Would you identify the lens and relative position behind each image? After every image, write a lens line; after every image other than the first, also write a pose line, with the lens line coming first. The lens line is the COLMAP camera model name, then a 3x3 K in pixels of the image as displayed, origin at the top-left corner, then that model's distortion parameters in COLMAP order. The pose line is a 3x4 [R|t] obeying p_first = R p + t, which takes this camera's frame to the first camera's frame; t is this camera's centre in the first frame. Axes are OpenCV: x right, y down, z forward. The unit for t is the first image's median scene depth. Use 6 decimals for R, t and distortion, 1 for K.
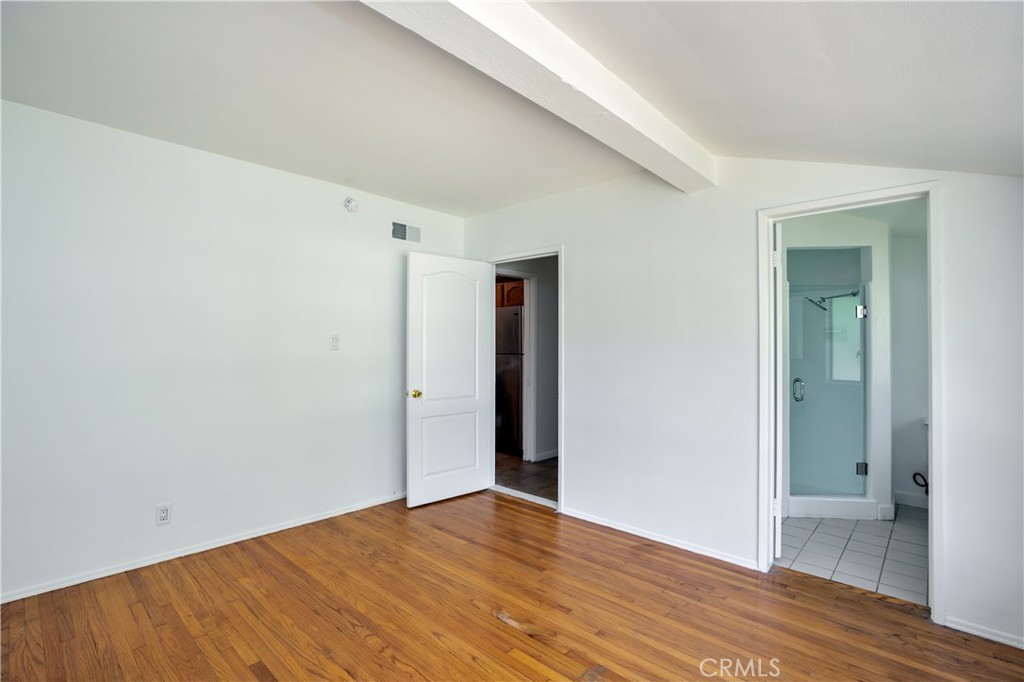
lens RADIAL K [[475.1, 0, 512.0], [0, 475.1, 341.0], [0, 0, 1]] dist [-0.039279, 0.000129]
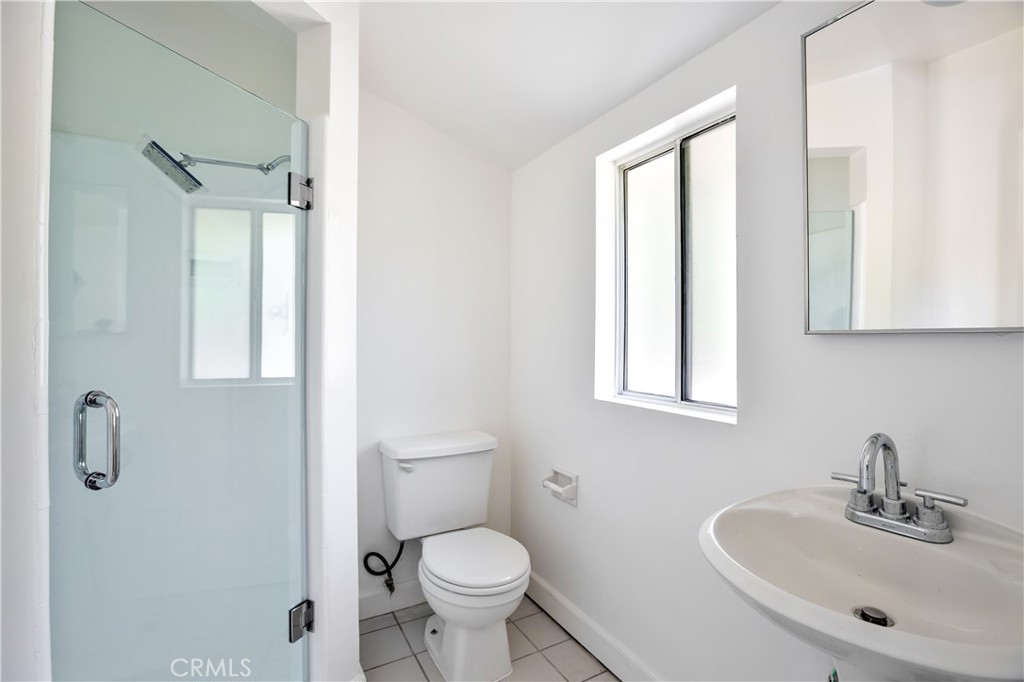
lens RADIAL K [[463.0, 0, 508.7], [0, 463.0, 337.5], [0, 0, 1]] dist [-0.035677, 0.001345]
pose [[0.267026, -0.000372, 0.963689, 0.533715], [-0.016103, 0.999859, 0.004848, 0.055640], [-0.963555, -0.016813, 0.266982, 0.882075]]
